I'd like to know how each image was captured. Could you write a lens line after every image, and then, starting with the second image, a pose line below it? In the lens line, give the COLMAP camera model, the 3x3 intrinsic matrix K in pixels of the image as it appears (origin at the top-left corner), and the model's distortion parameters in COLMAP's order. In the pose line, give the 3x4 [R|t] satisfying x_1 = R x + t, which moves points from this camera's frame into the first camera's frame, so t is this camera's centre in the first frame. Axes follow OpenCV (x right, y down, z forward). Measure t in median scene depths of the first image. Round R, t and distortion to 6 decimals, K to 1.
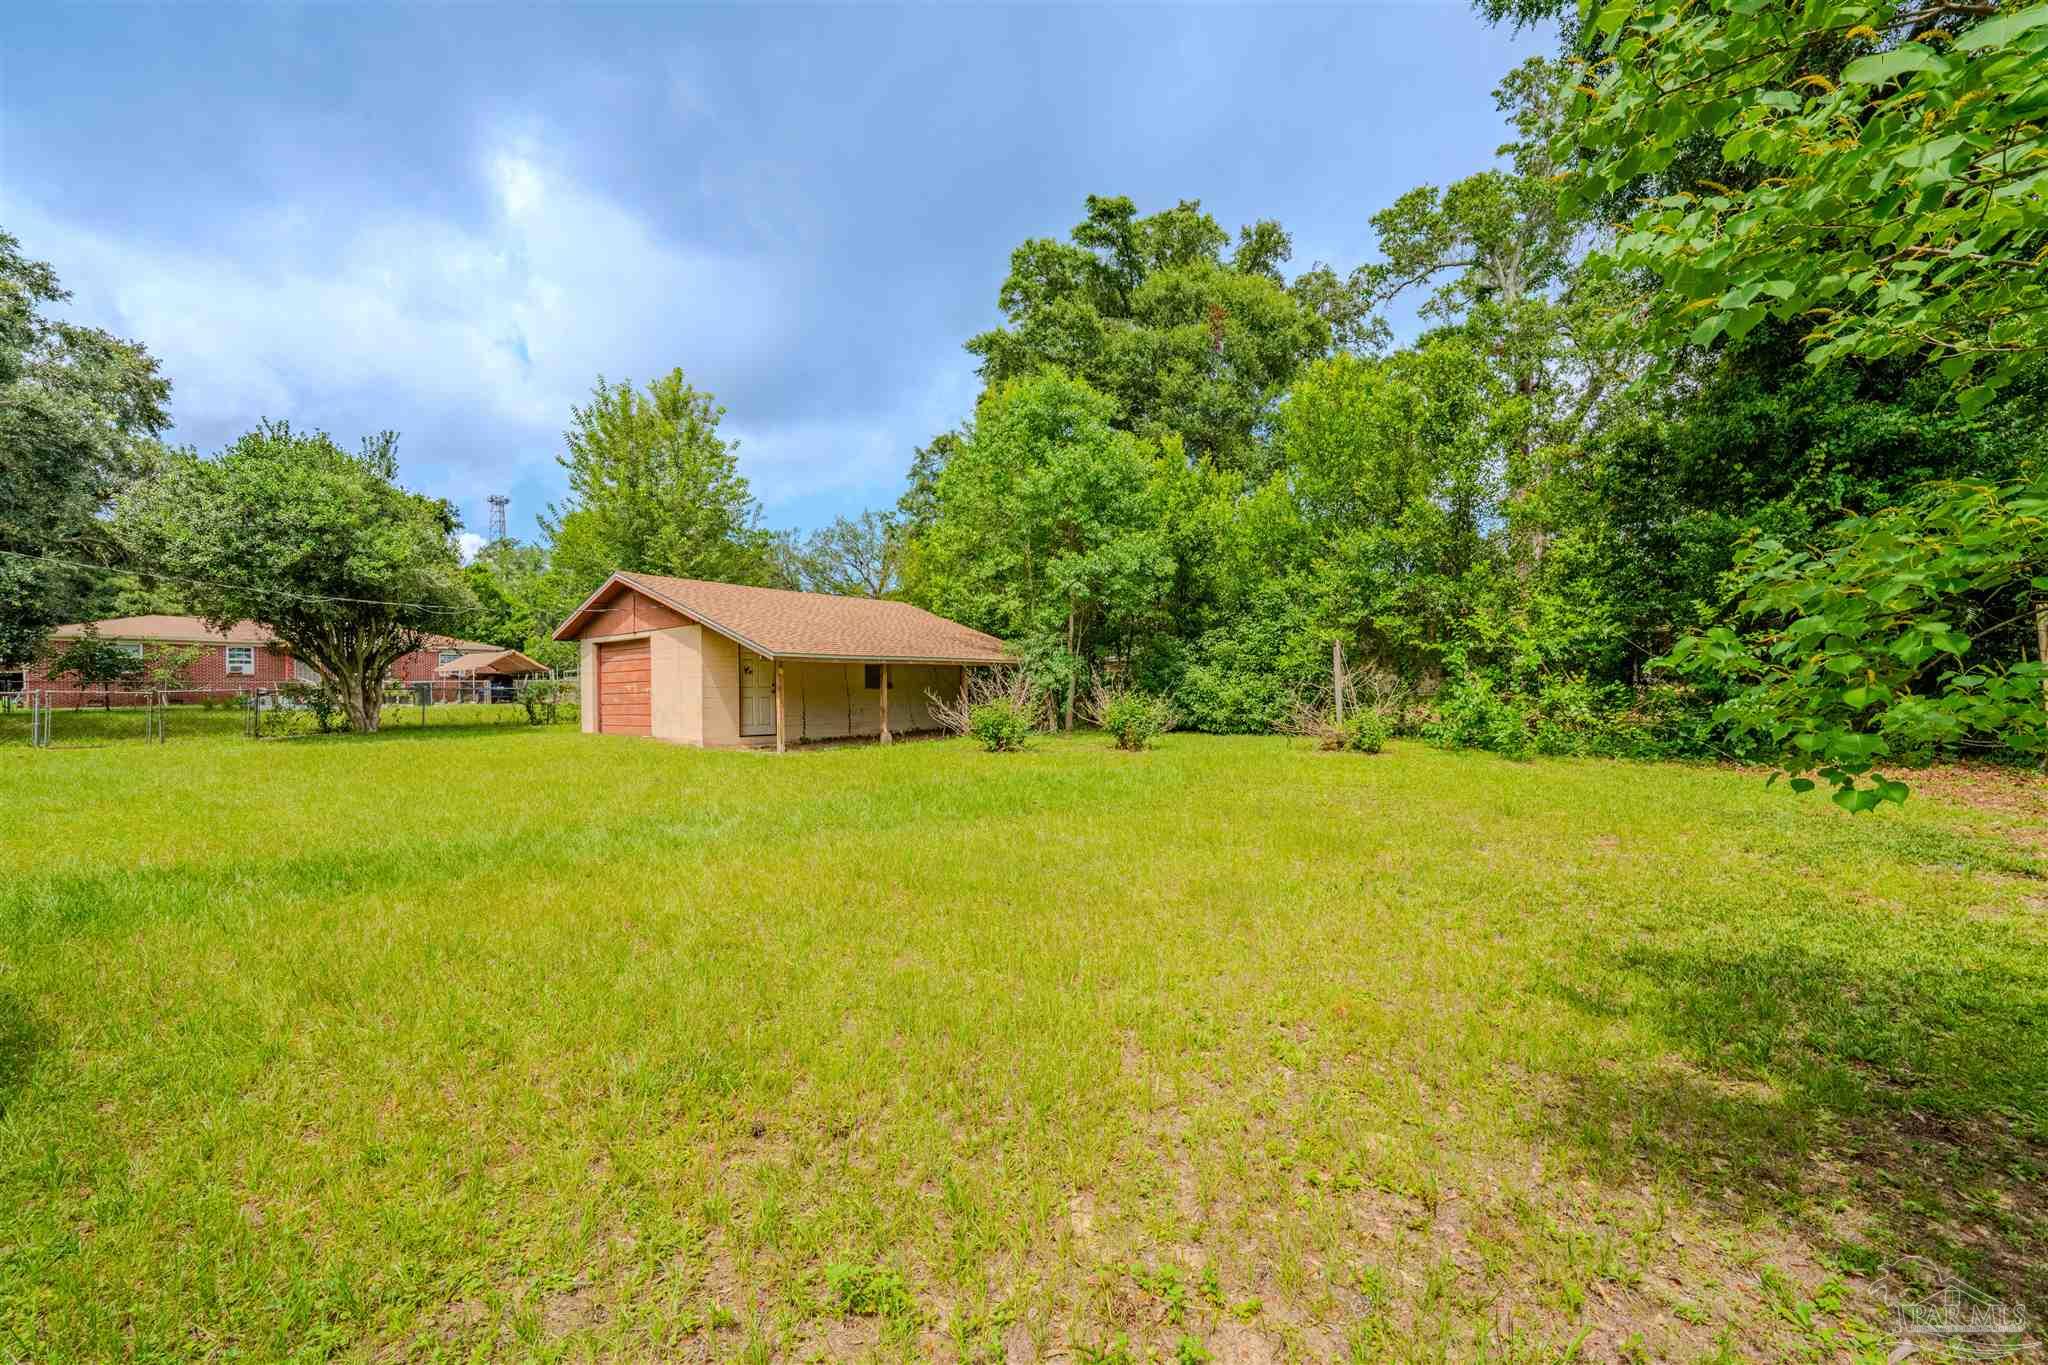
lens RADIAL K [[839.0, 0, 1010.0], [0, 839.0, 689.1], [0, 0, 1]] dist [-0.008312, -0.000132]
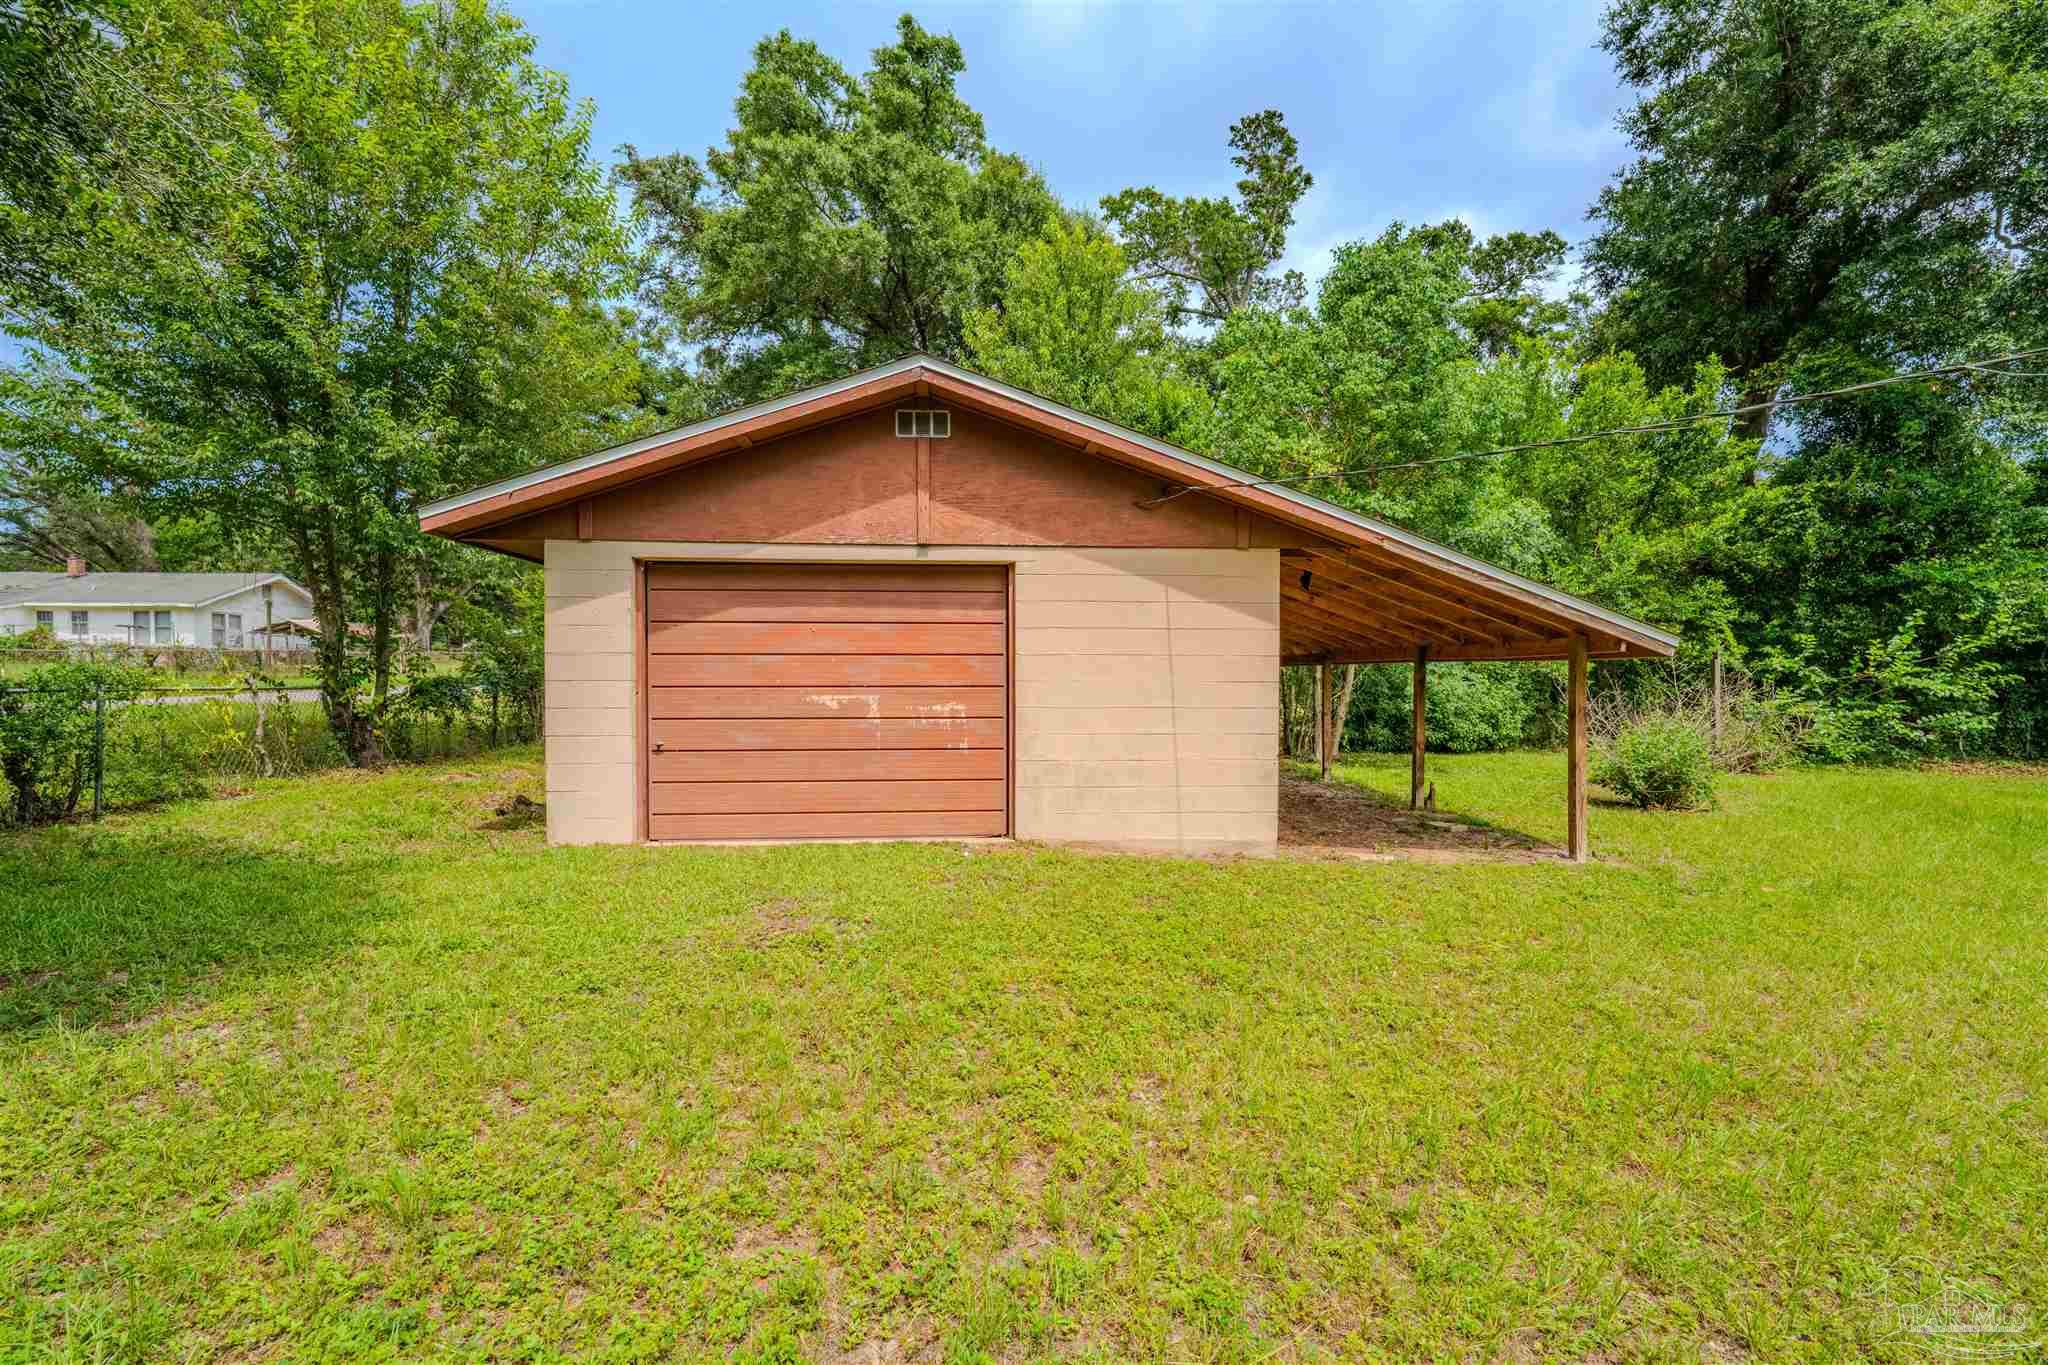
lens RADIAL K [[839.0, 0, 1010.0], [0, 839.0, 689.1], [0, 0, 1]] dist [-0.008312, -0.000132]
pose [[0.724092, -0.000035, 0.689704, -0.603999], [-0.015050, 0.999761, 0.015852, -0.014473], [-0.689539, -0.021858, 0.723918, 0.689293]]
